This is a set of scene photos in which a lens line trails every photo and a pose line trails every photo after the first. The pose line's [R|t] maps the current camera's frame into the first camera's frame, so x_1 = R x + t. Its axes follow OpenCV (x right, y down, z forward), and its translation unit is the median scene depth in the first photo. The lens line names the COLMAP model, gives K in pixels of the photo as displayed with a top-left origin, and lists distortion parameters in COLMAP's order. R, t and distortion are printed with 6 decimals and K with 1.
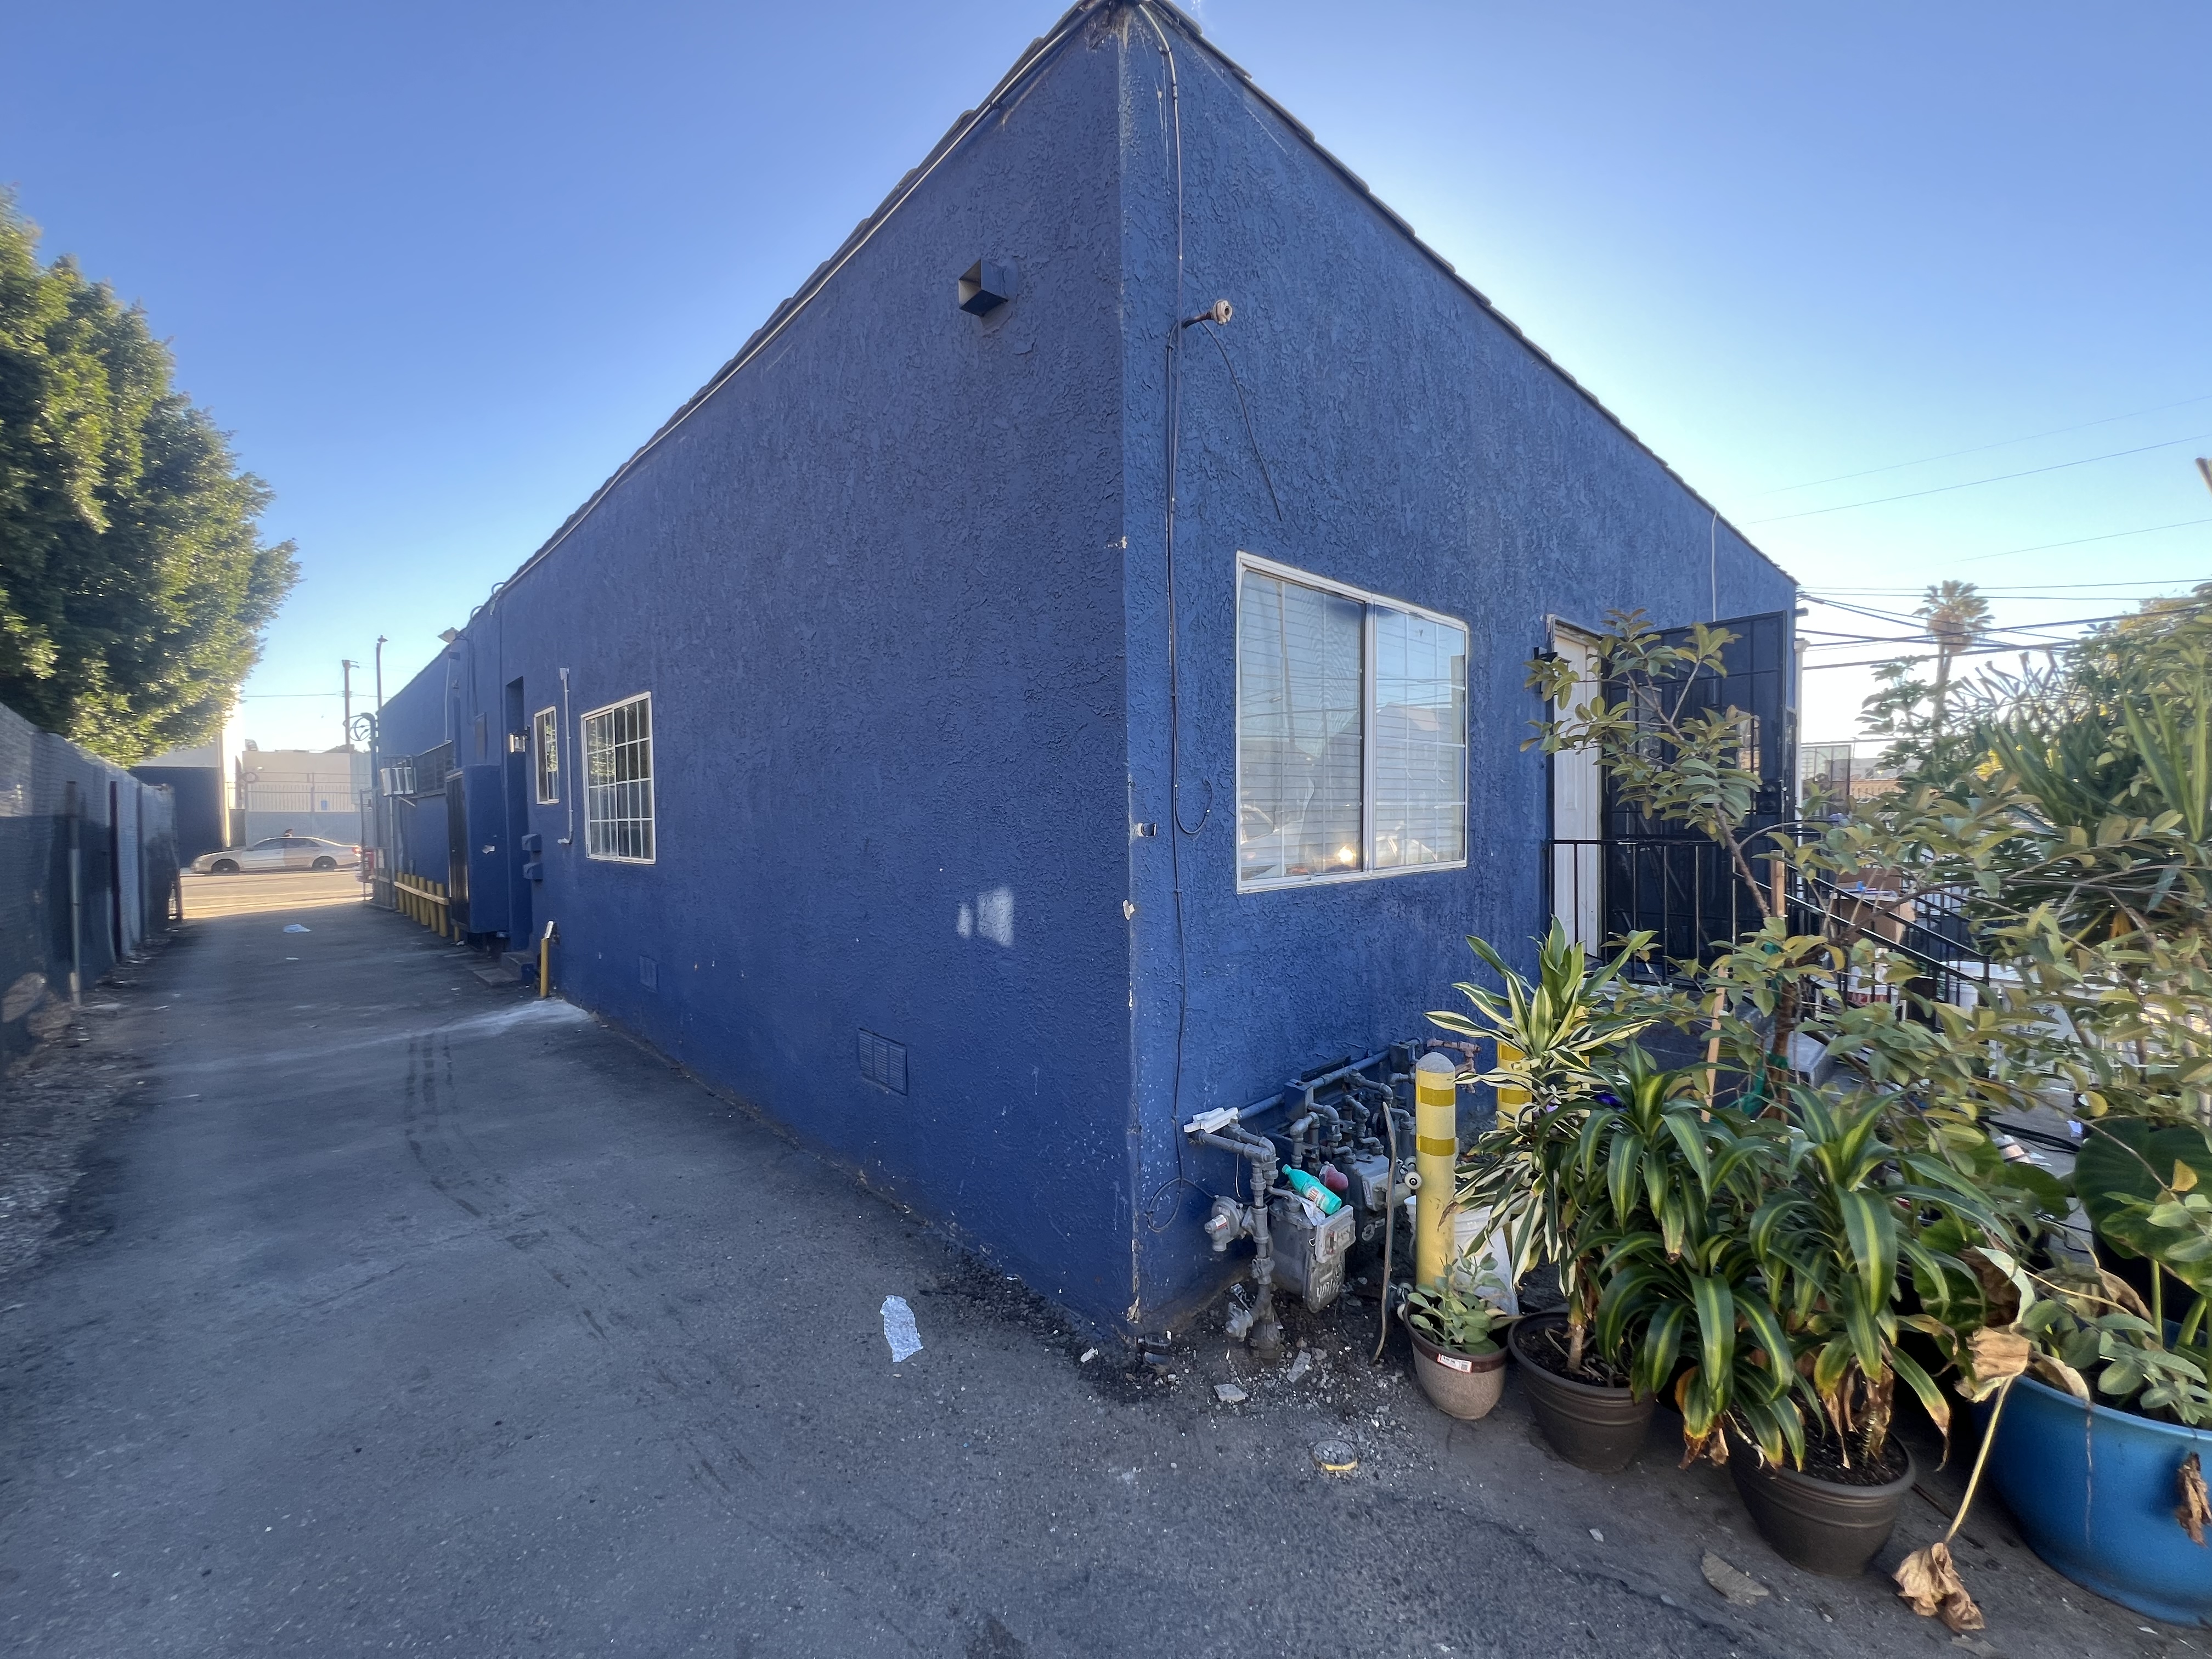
lens RADIAL K [[883.3, 0, 1111.3], [0, 883.3, 835.2], [0, 0, 1]] dist [-0.001280, 0.000072]
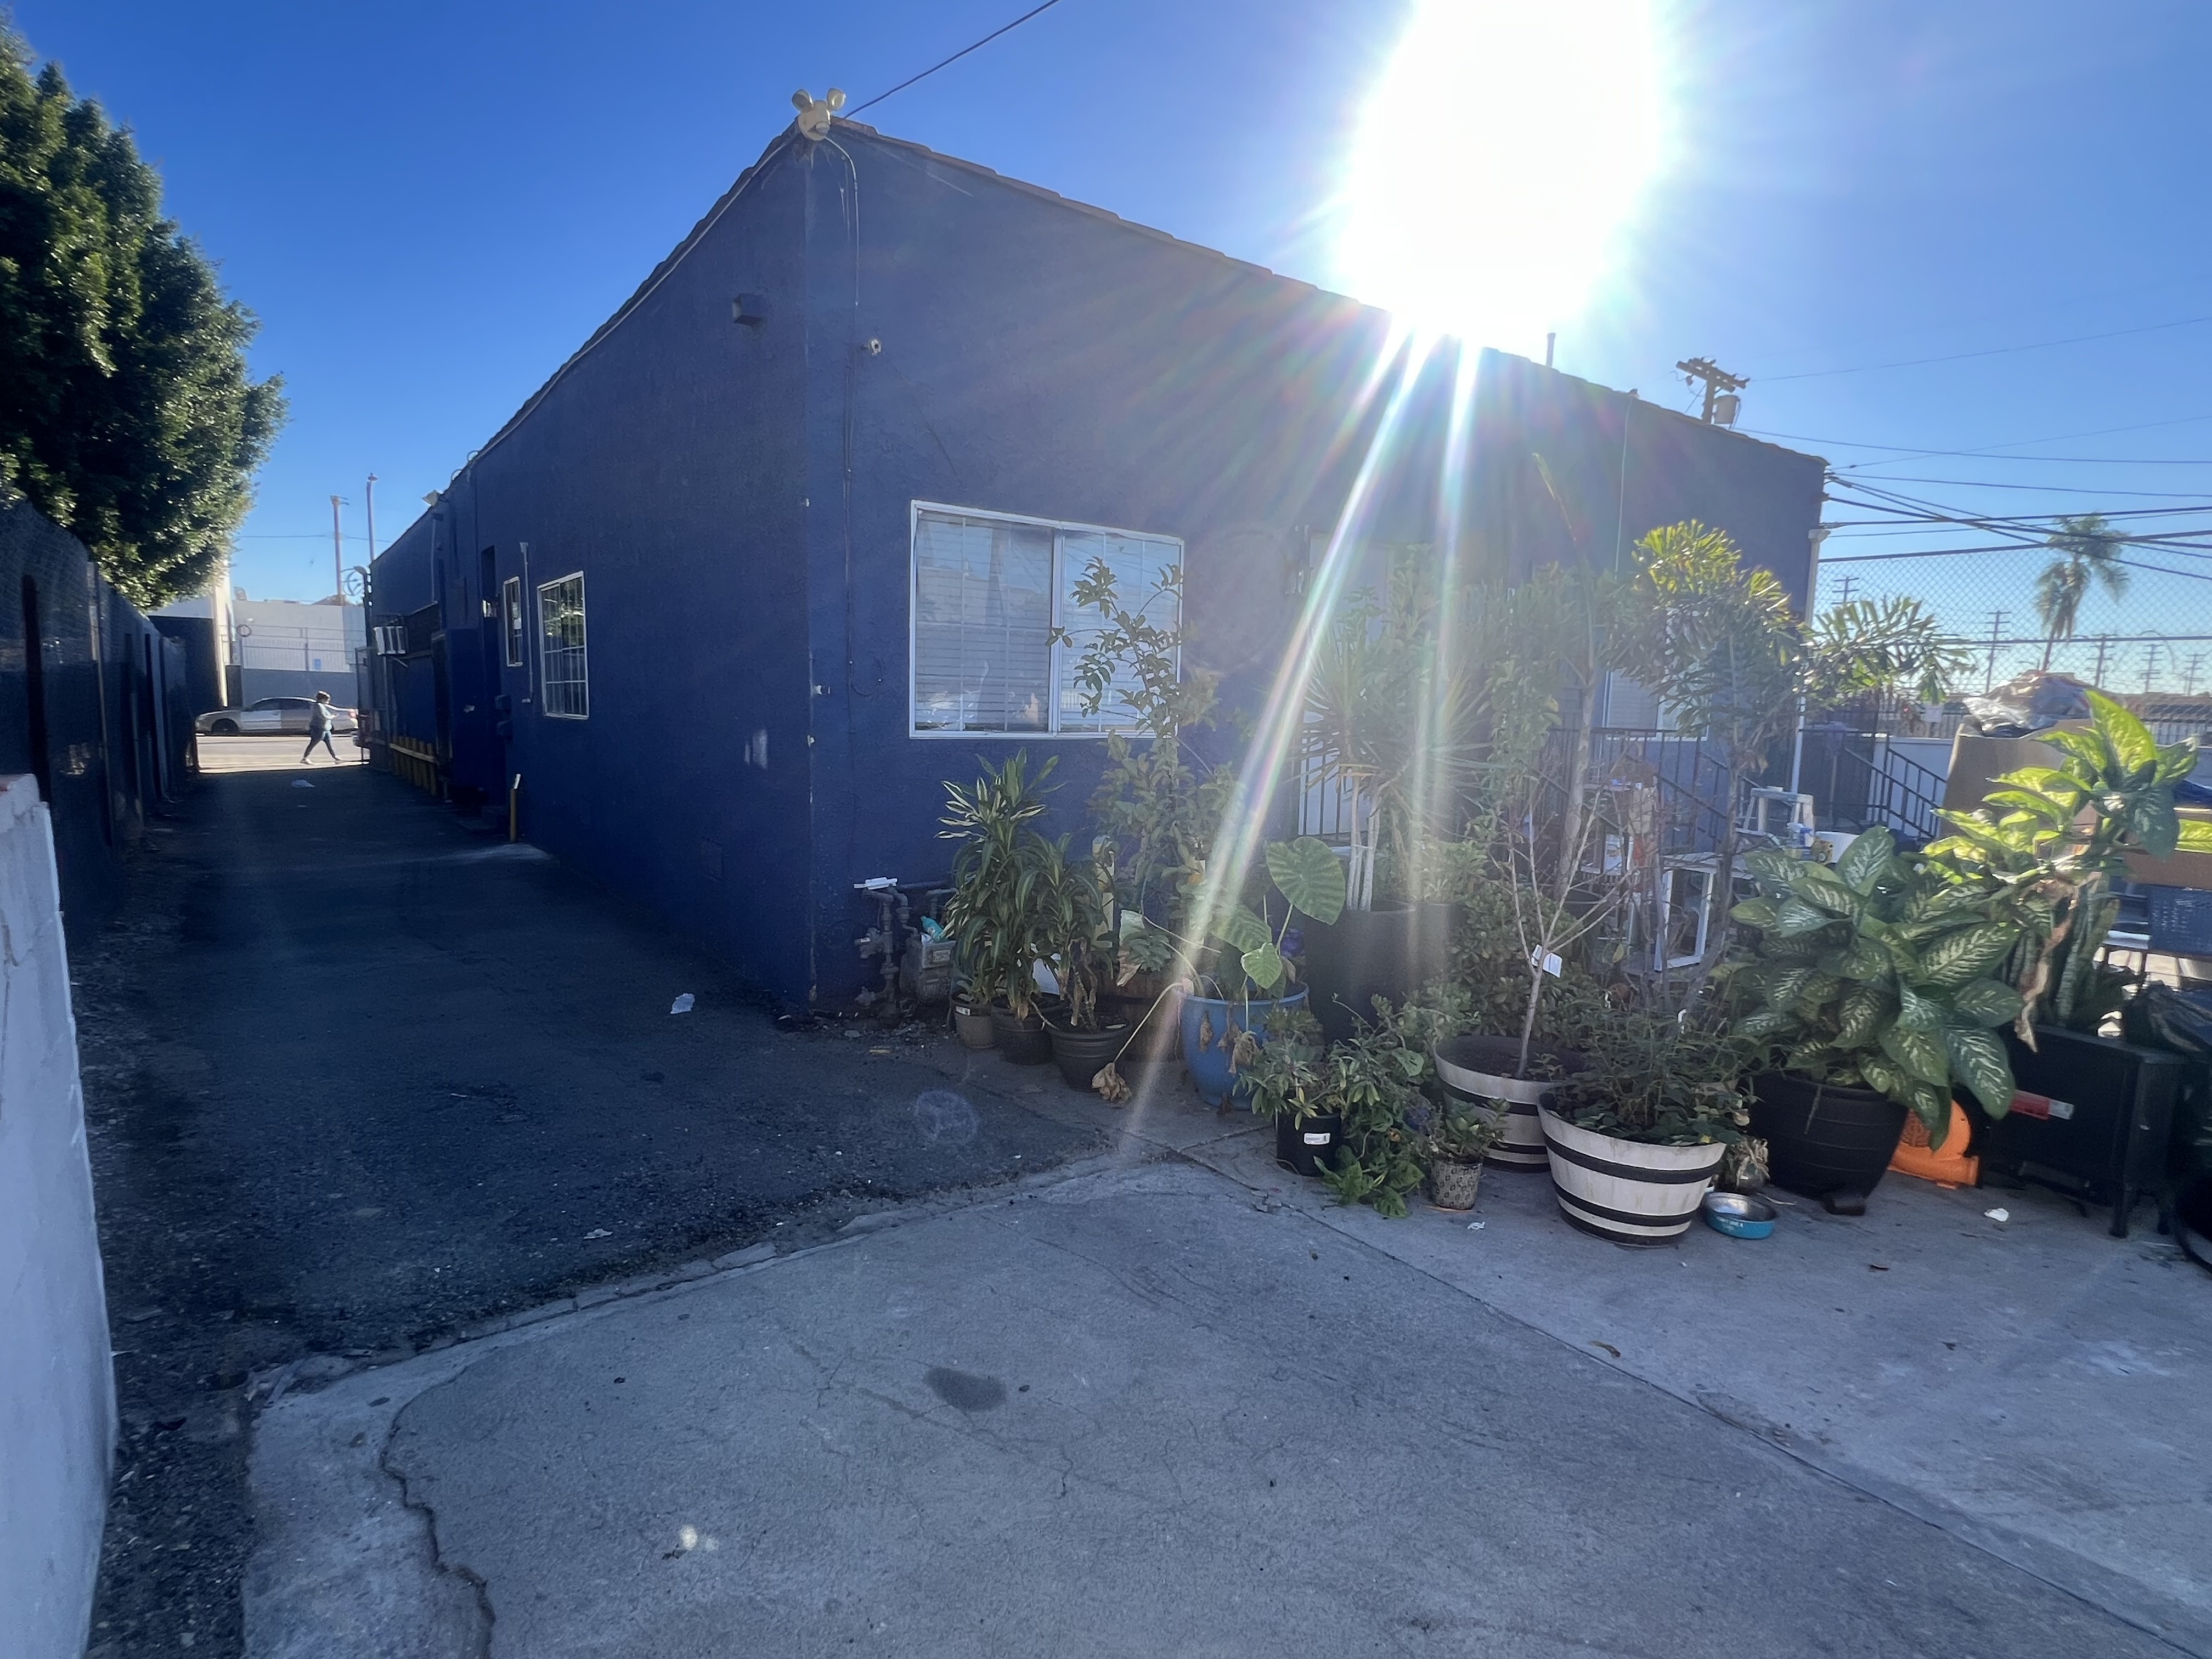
lens RADIAL K [[1123.7, 0, 1099.7], [0, 1123.7, 843.7], [0, 0, 1]] dist [-0.002774, 0.001532]
pose [[0.991778, 0.050851, -0.117430, 0.133265], [-0.039146, 0.994226, 0.099911, 0.008006], [0.121832, -0.094492, 0.988043, -0.160192]]
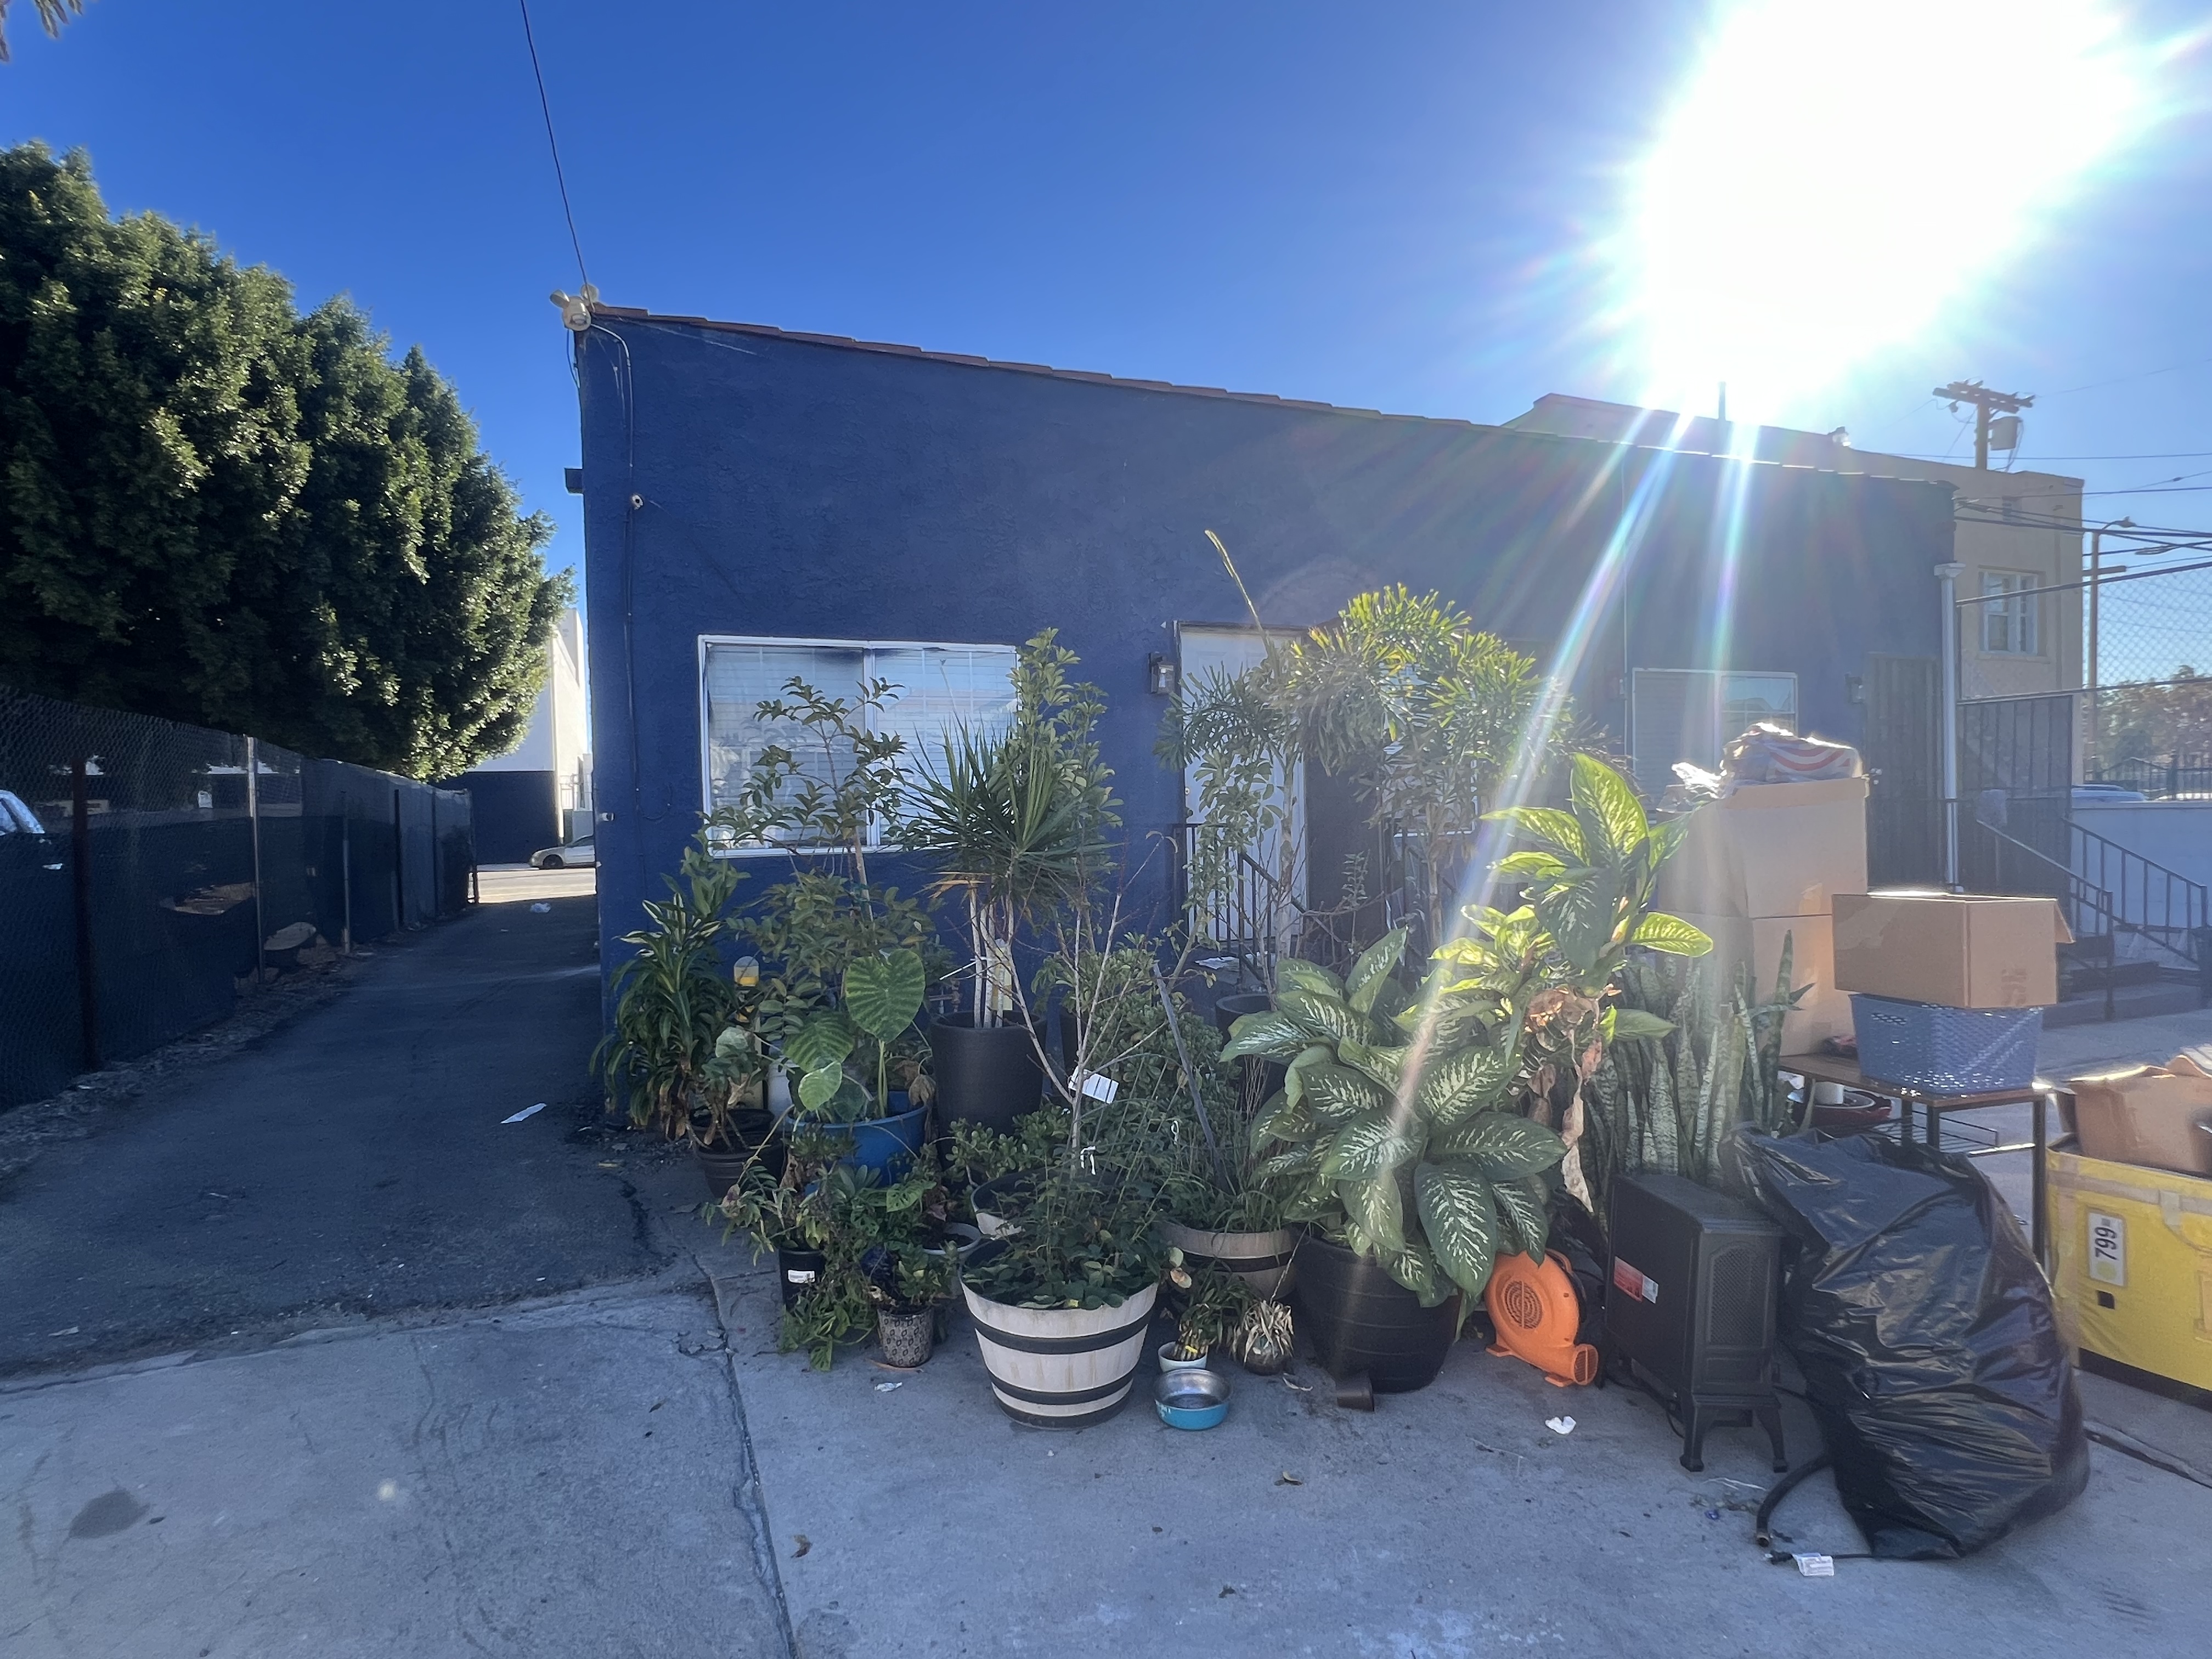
lens RADIAL K [[1123.7, 0, 1099.3], [0, 1123.7, 841.5], [0, 0, 1]] dist [-0.002774, 0.001532]
pose [[0.931607, -0.001549, -0.363464, 0.289597], [0.005069, 0.999949, 0.008733, 0.004516], [0.363432, -0.009978, 0.931567, -0.110026]]
